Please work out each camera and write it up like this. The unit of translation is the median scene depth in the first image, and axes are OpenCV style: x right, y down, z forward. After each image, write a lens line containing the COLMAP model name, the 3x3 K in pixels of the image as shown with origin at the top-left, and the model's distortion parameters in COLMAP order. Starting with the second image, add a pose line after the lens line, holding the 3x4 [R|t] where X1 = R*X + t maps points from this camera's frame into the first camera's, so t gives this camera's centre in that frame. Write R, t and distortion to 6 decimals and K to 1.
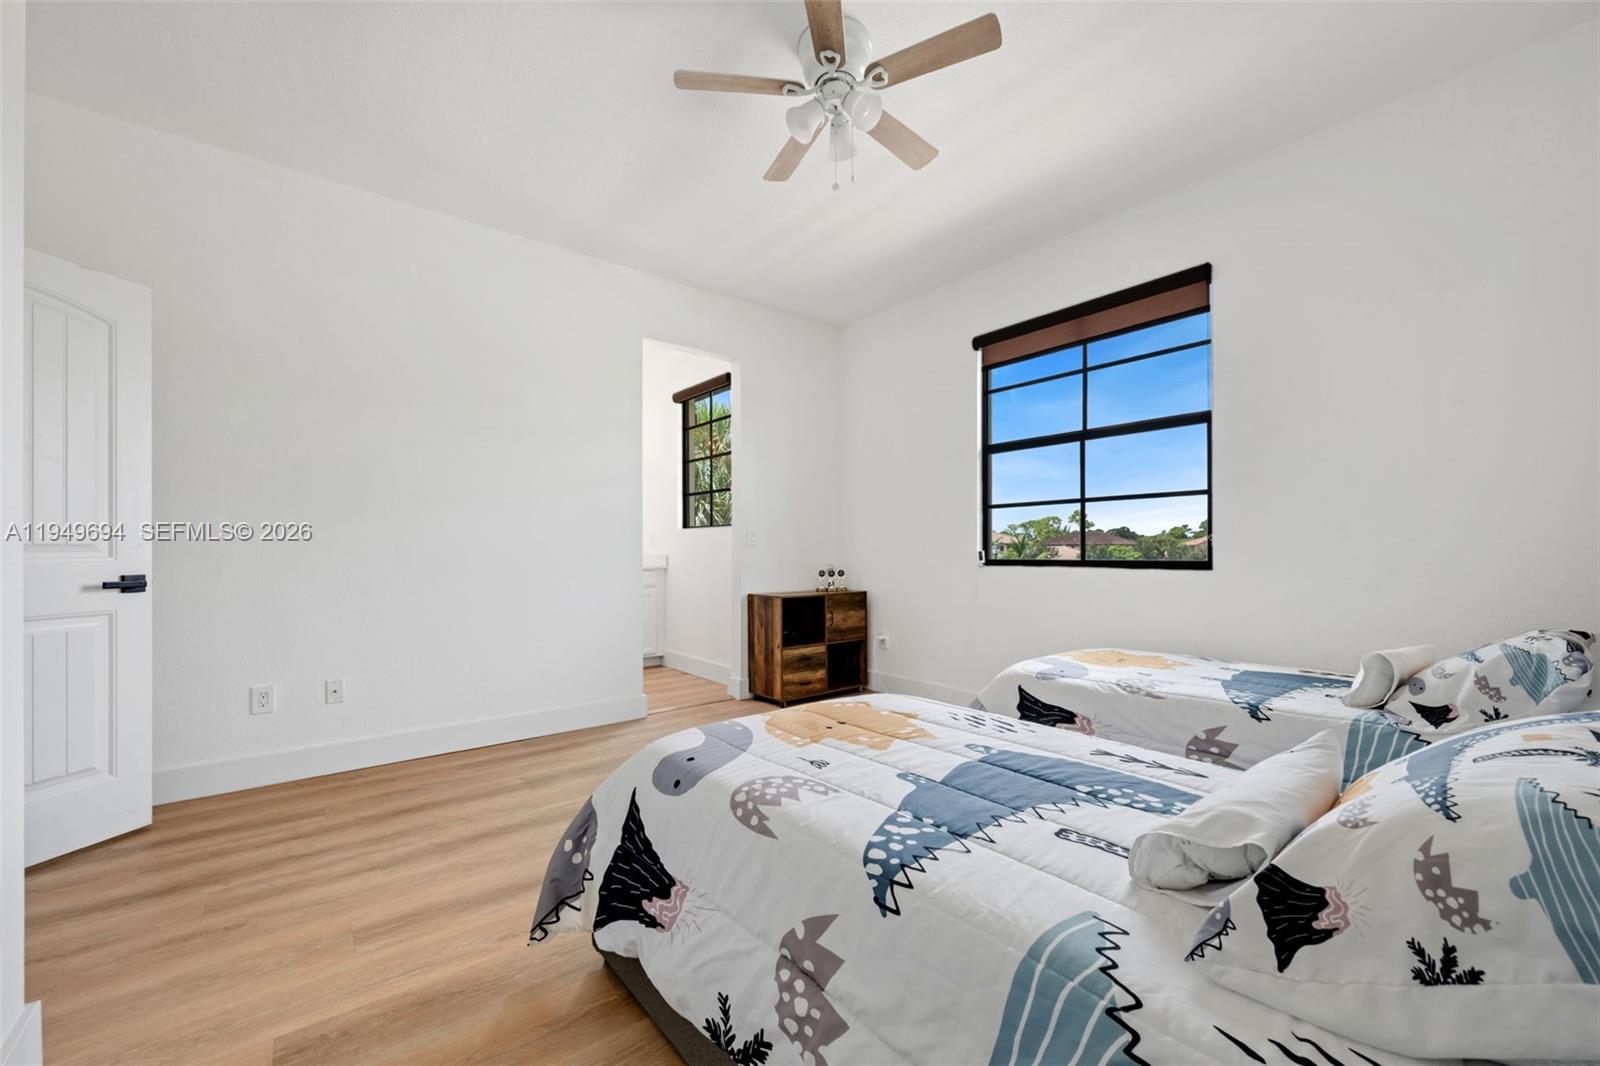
lens RADIAL K [[643.0, 0, 802.2], [0, 643.0, 551.6], [0, 0, 1]] dist [-0.000397, -0.000087]
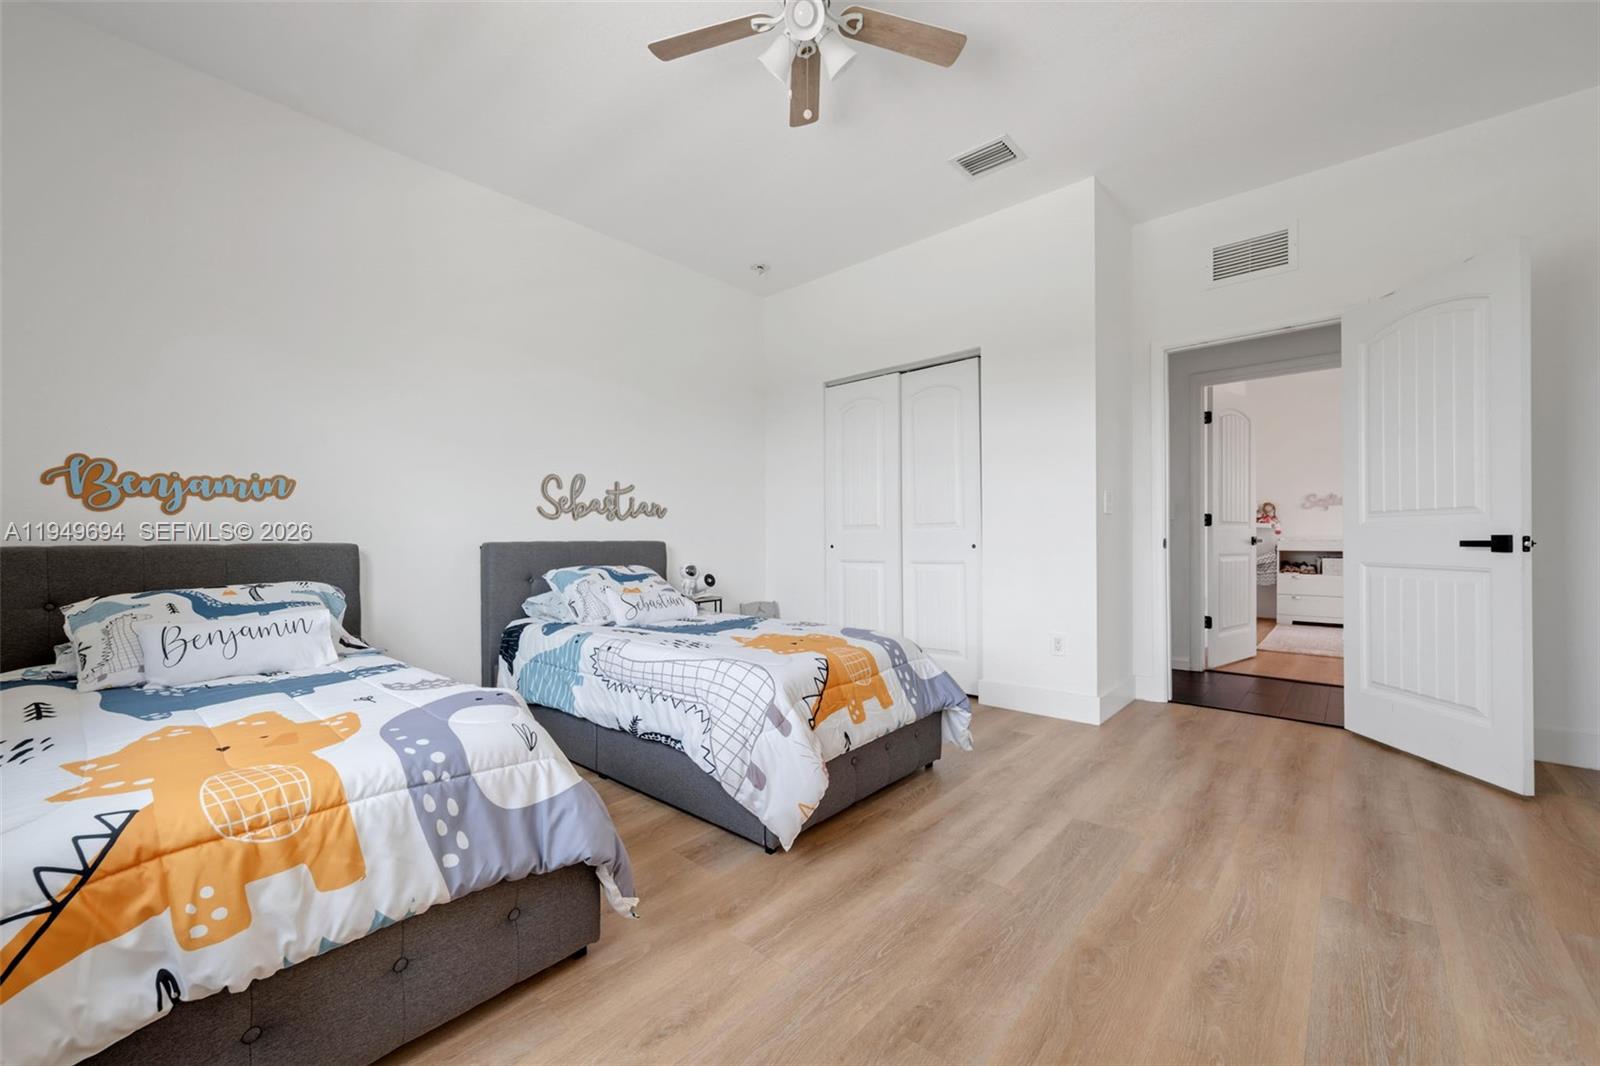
lens RADIAL K [[622.3, 0, 800.0], [0, 622.3, 533.0], [0, 0, 1]] dist [0.001349, 0.000102]
pose [[-0.985842, 0.006914, -0.167537, 0.206723], [0.008002, 0.999951, -0.005817, 0.031286], [0.167488, -0.007076, -0.985849, 1.803970]]
